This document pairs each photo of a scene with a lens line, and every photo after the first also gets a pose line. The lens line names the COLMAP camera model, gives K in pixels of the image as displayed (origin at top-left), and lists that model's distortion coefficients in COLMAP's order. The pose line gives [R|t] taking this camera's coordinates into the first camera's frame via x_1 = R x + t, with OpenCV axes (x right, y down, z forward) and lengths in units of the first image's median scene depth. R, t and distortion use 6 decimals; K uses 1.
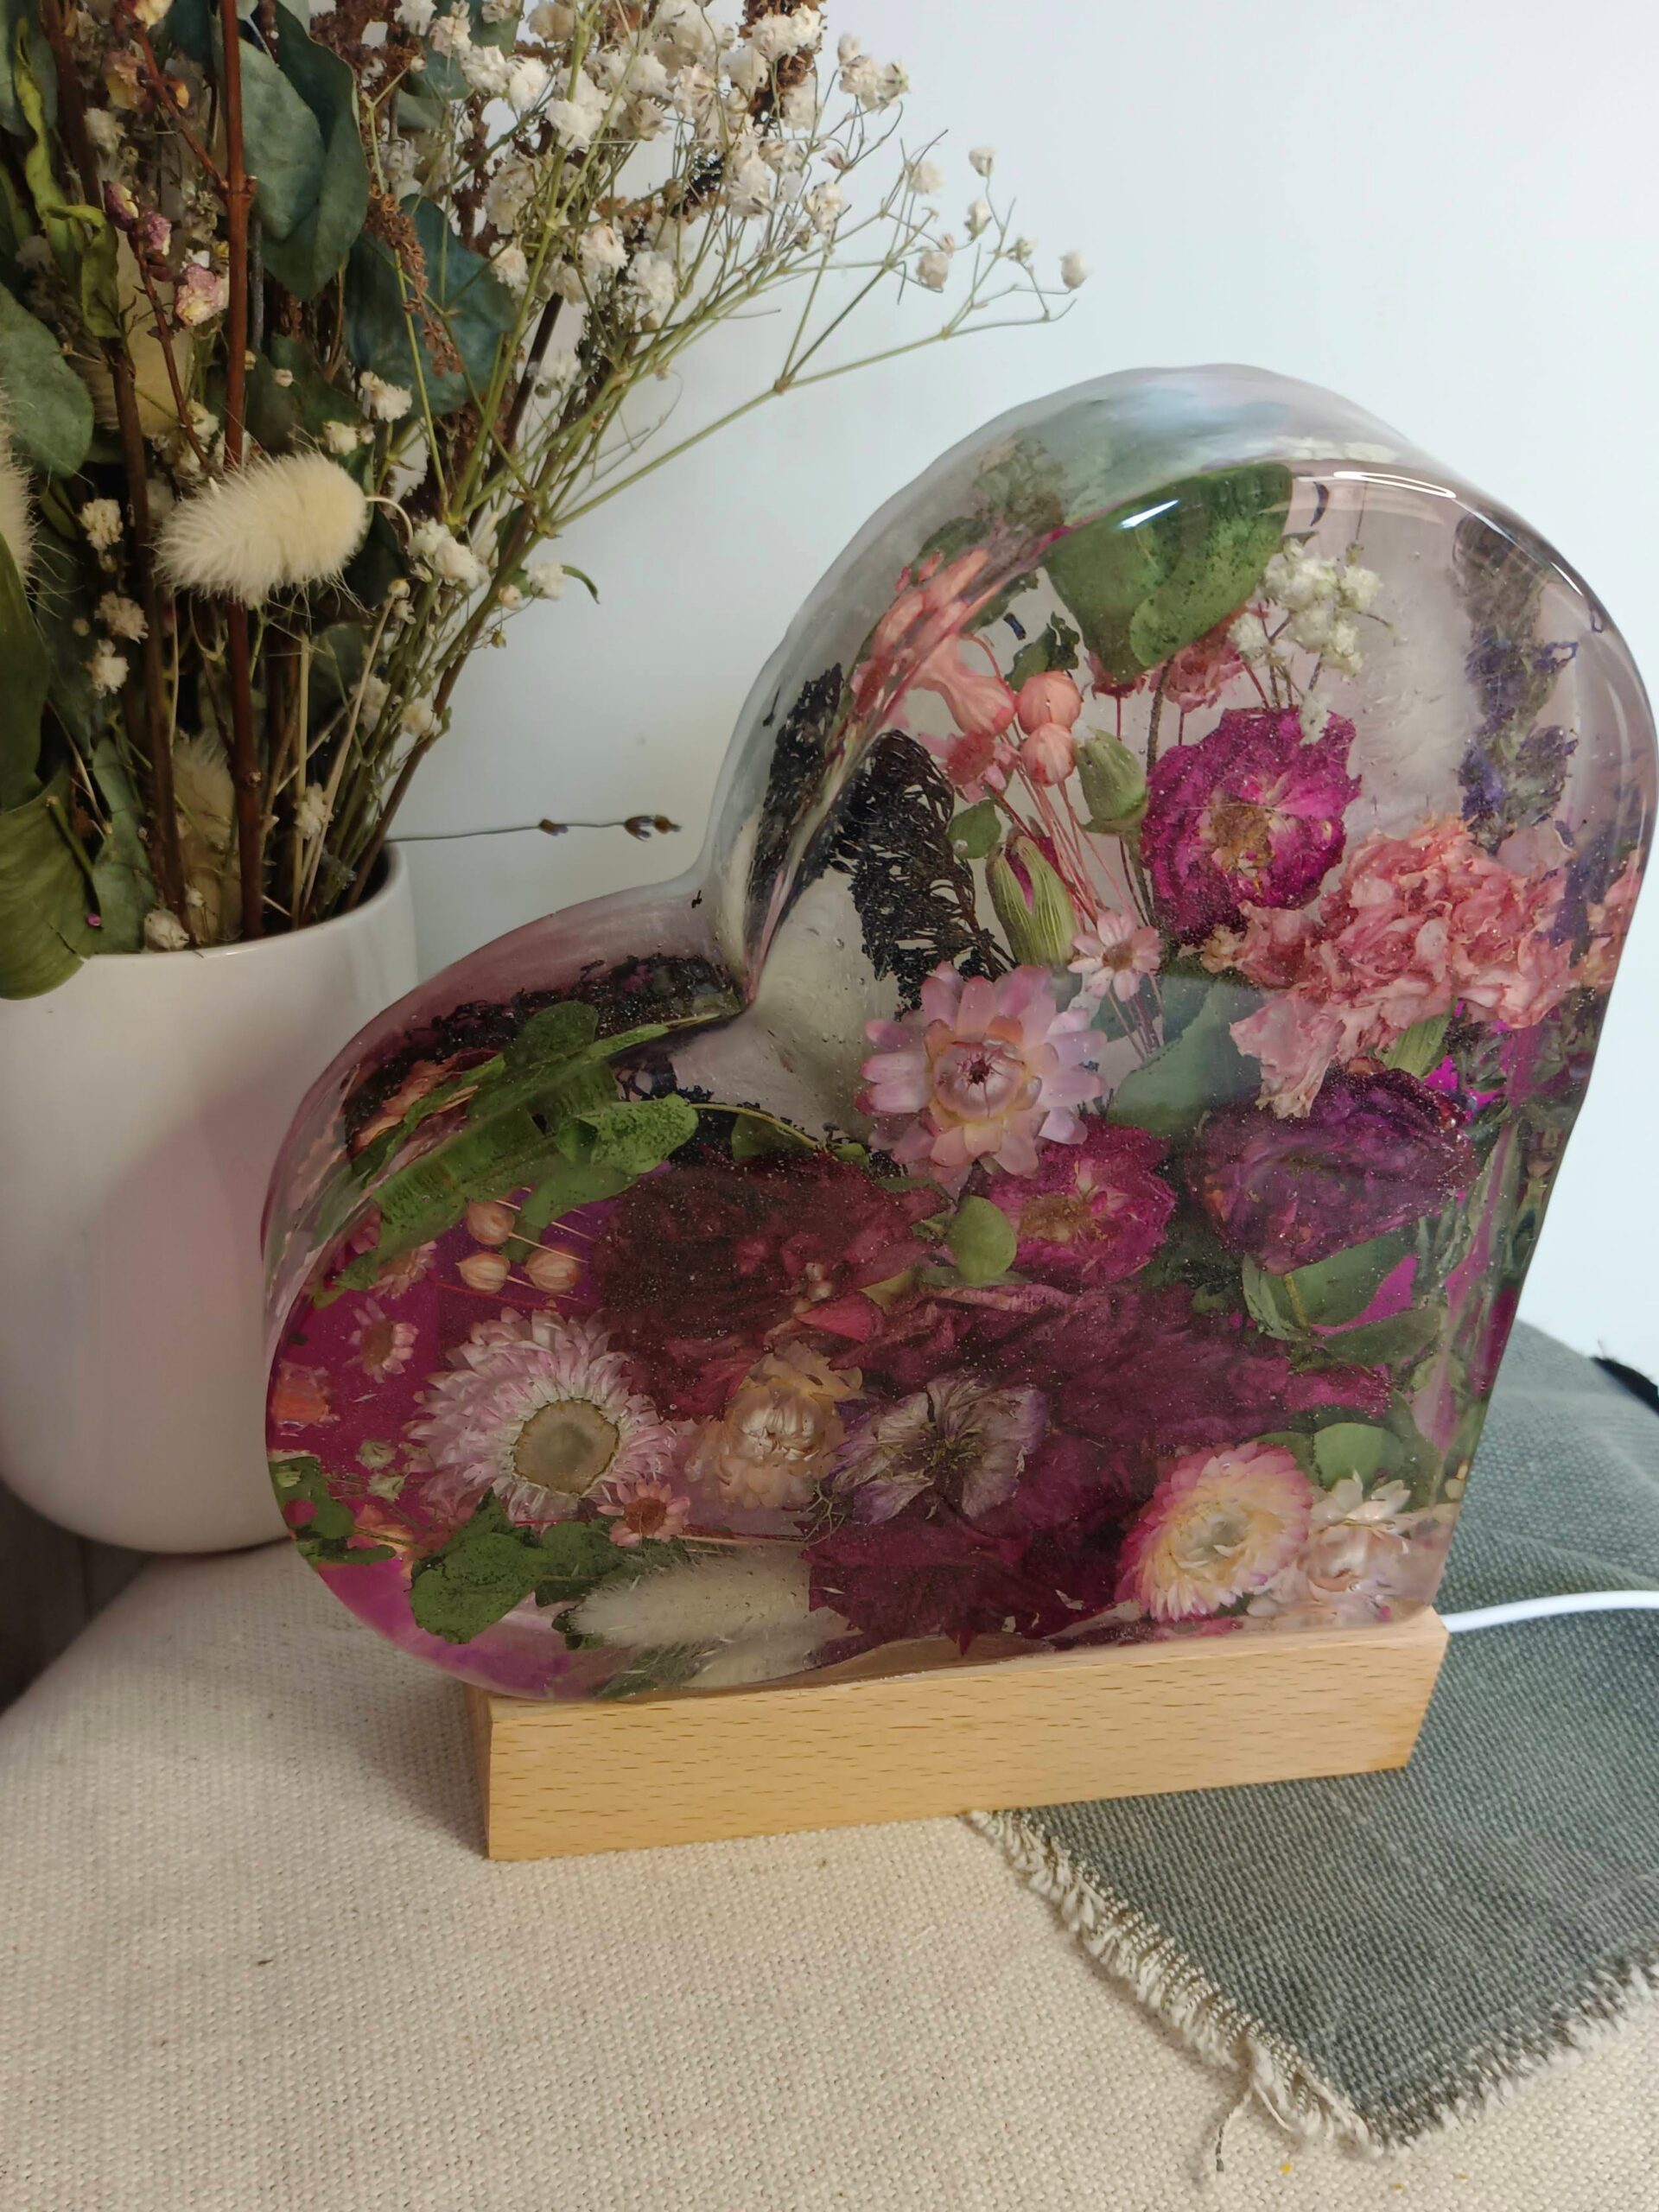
lens RADIAL K [[2308.8, 0, 820.1], [0, 2308.8, 1364.9], [0, 0, 1]] dist [-0.032345, 0.000000]
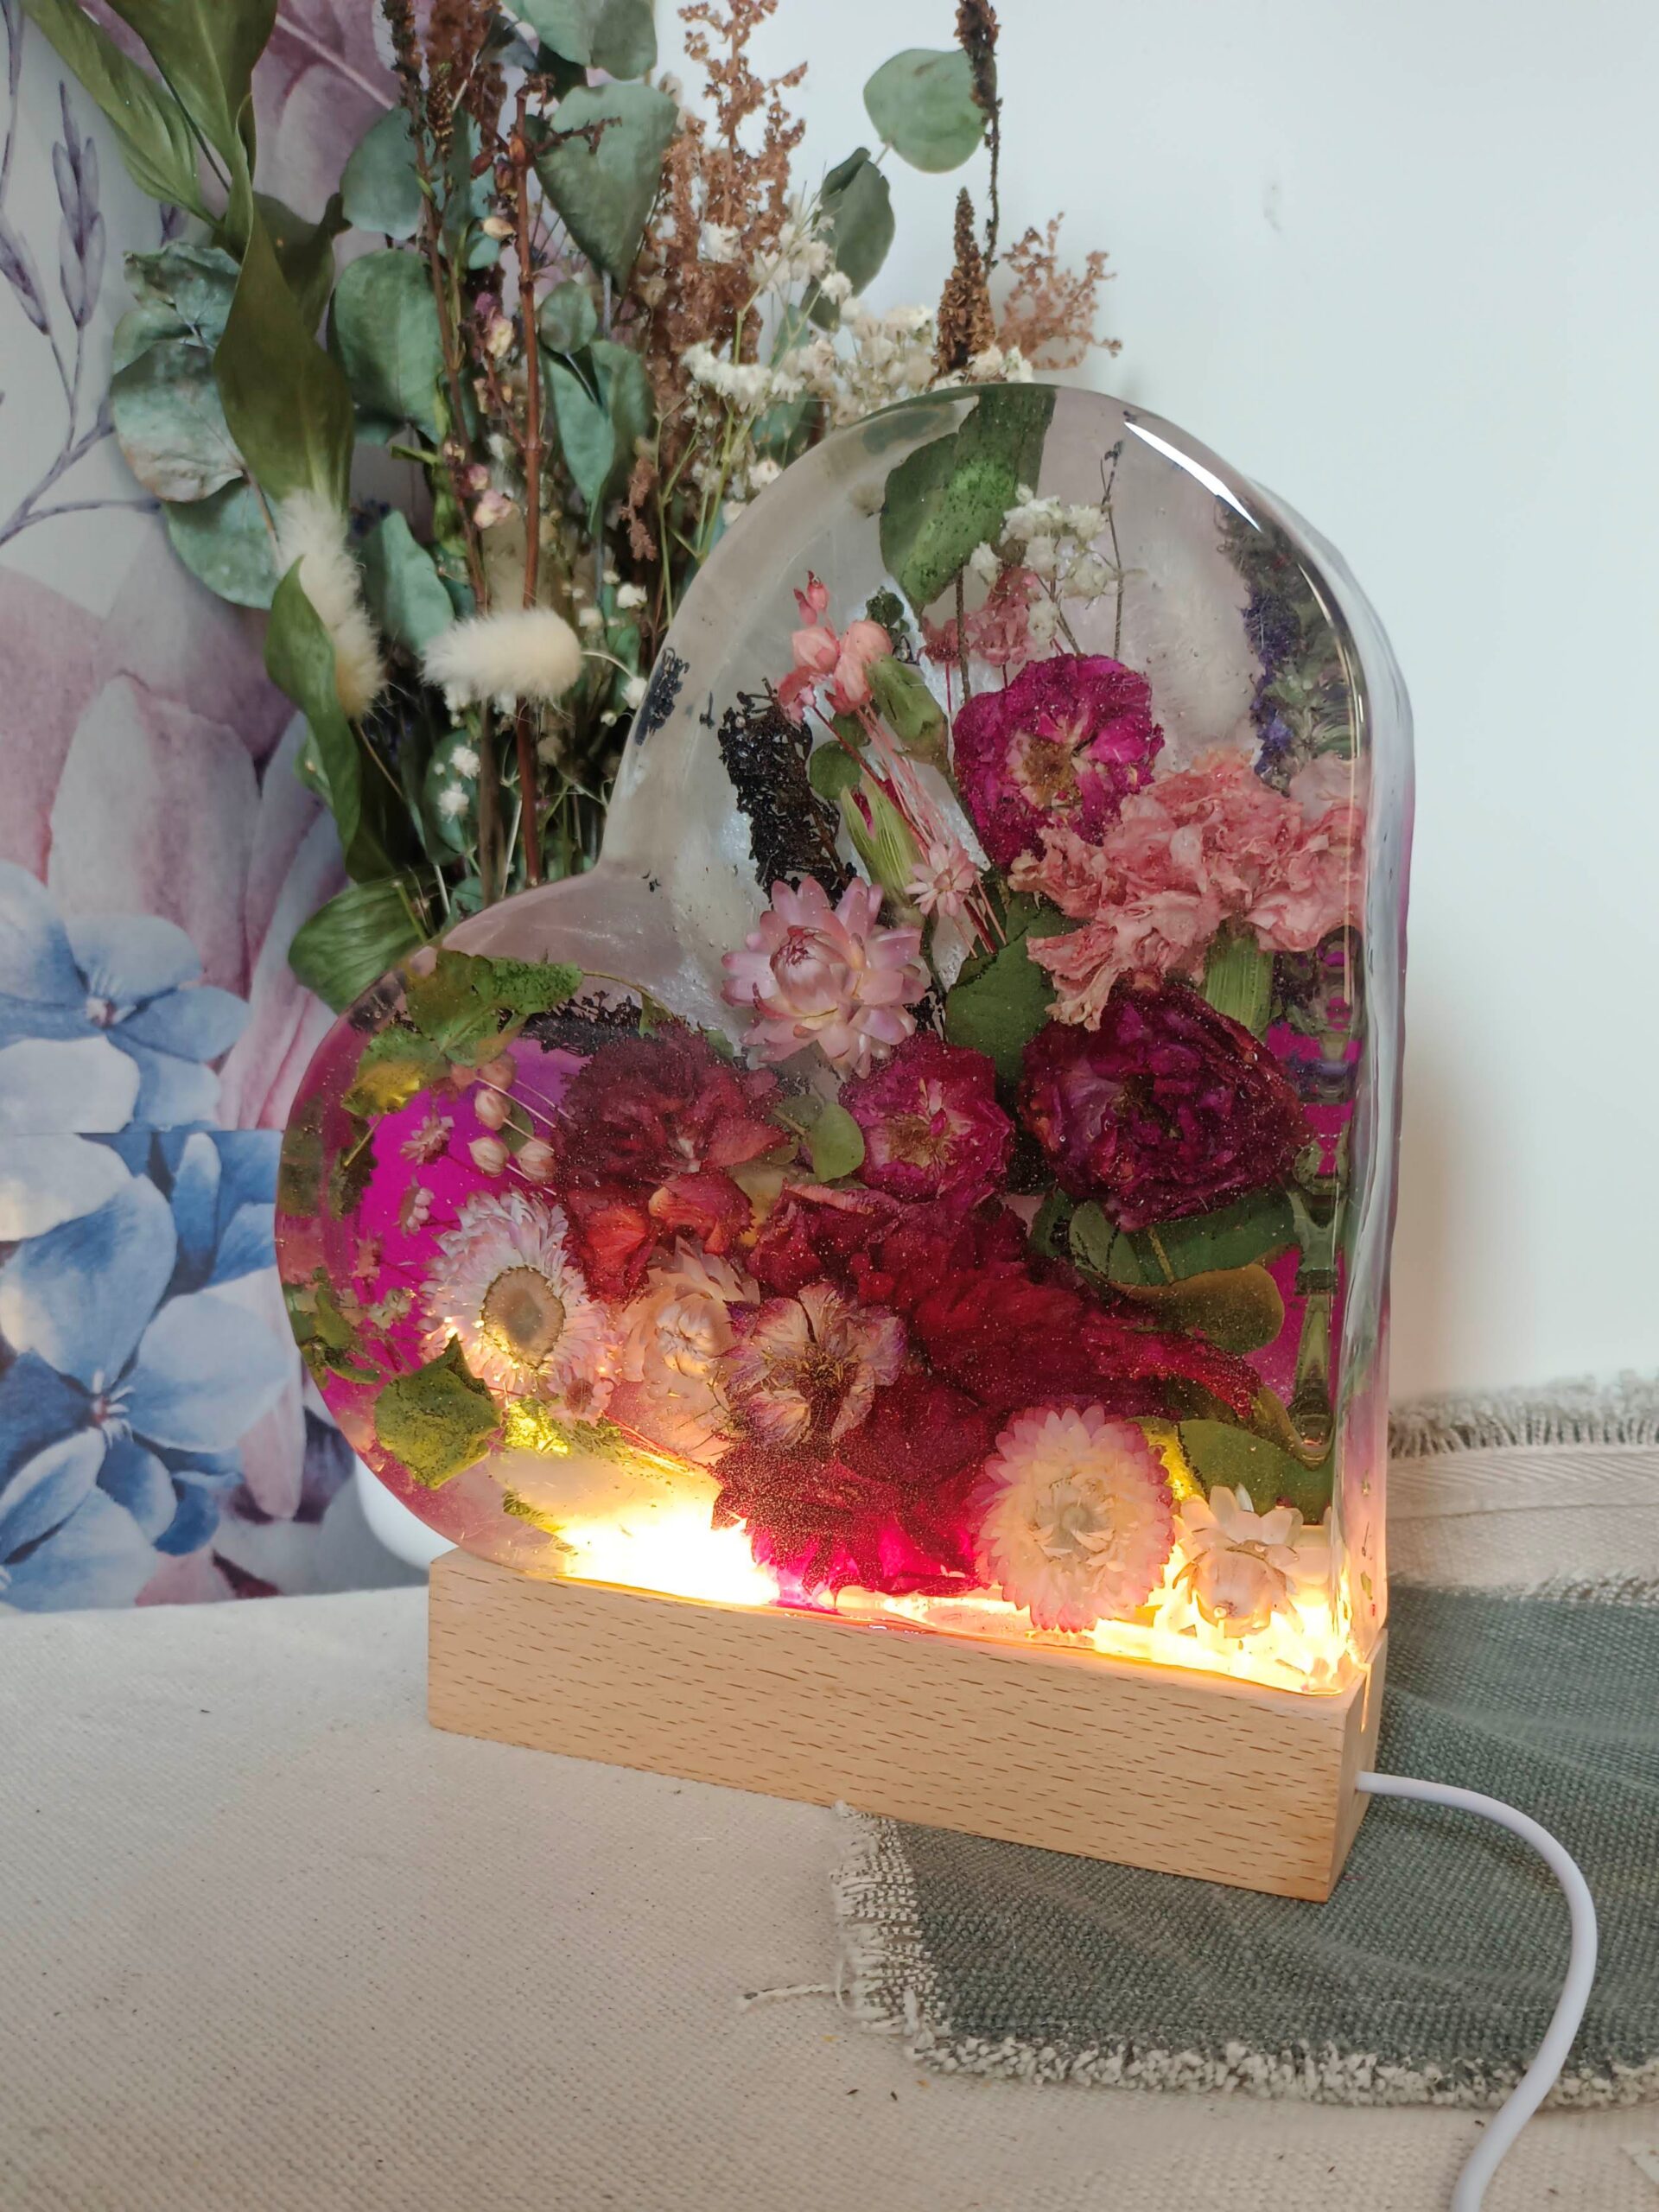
lens RADIAL K [[2245.7, 0, 900.9], [0, 2245.7, 1377.0], [0, 0, 1]] dist [-0.023289, 0.000000]
pose [[0.842680, 0.063864, -0.534614, 0.668750], [-0.280128, 0.899970, -0.334041, 0.392385], [0.459803, 0.431250, 0.776276, 0.207361]]
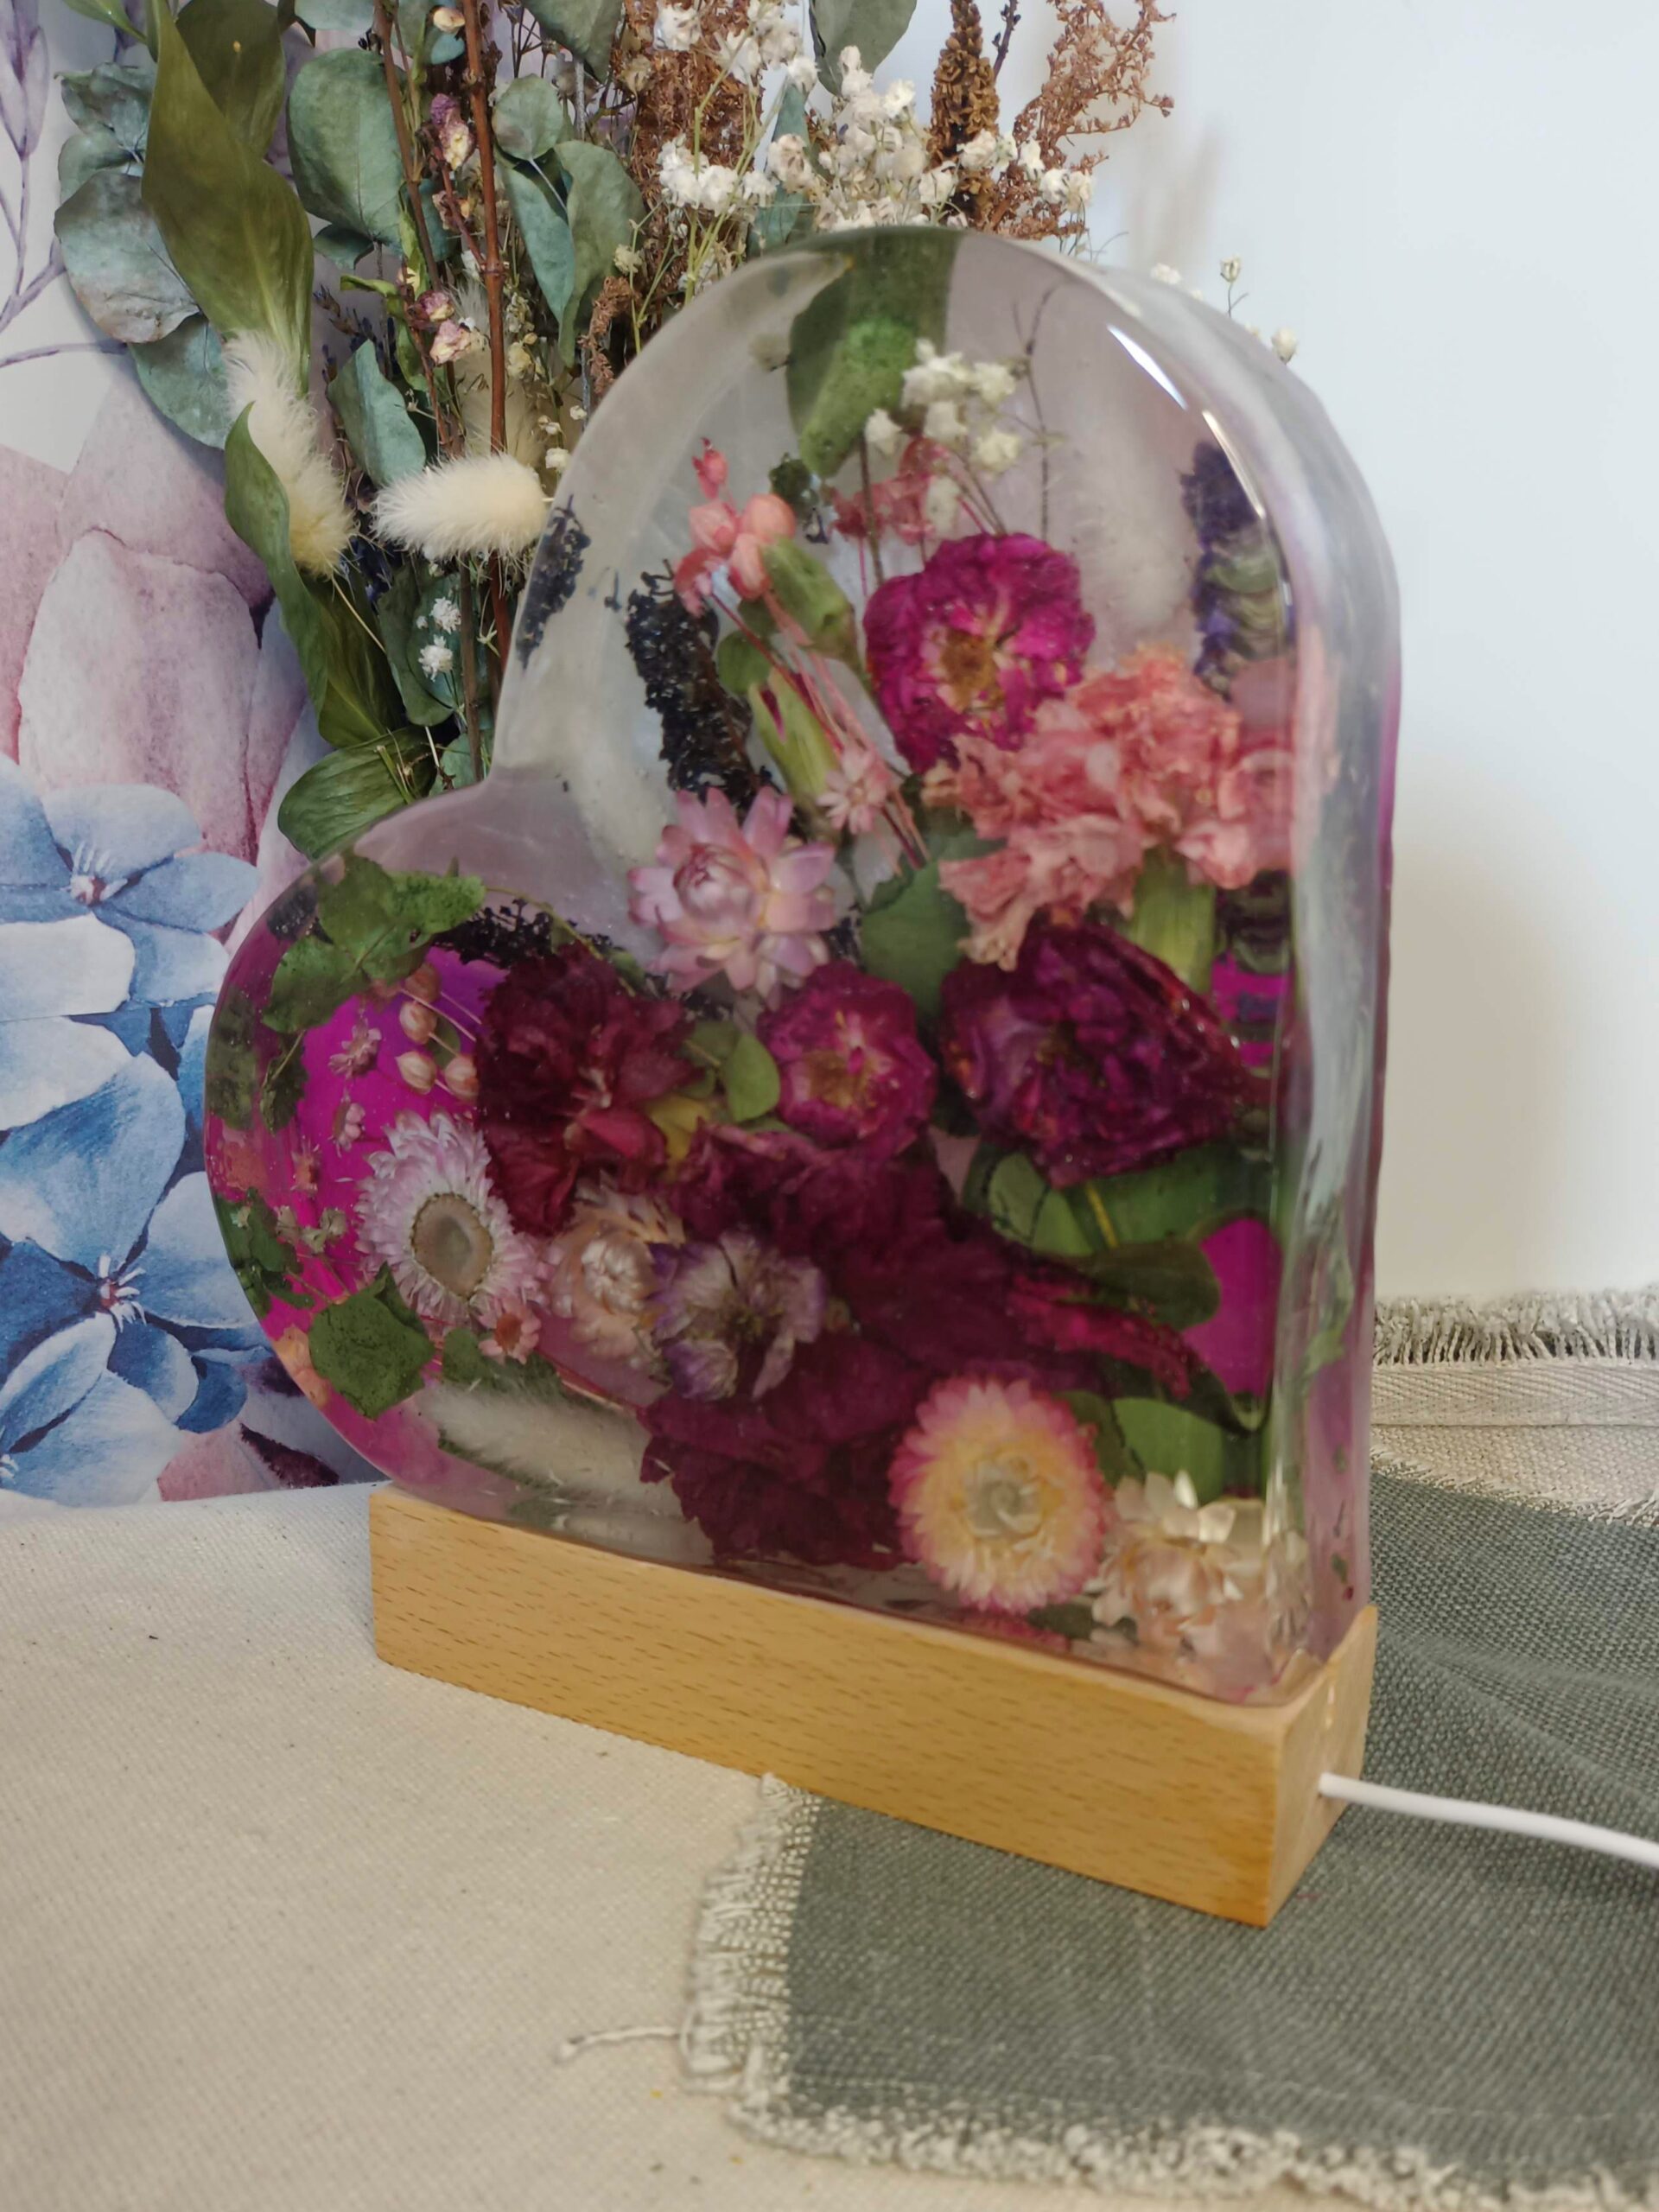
lens RADIAL K [[2245.7, 0, 865.3], [0, 2245.7, 1321.0], [0, 0, 1]] dist [-0.023289, 0.000000]
pose [[0.754961, 0.135382, -0.641643, 0.740081], [-0.331620, 0.922945, -0.195451, 0.215448], [0.565740, 0.360340, 0.741683, 0.317763]]
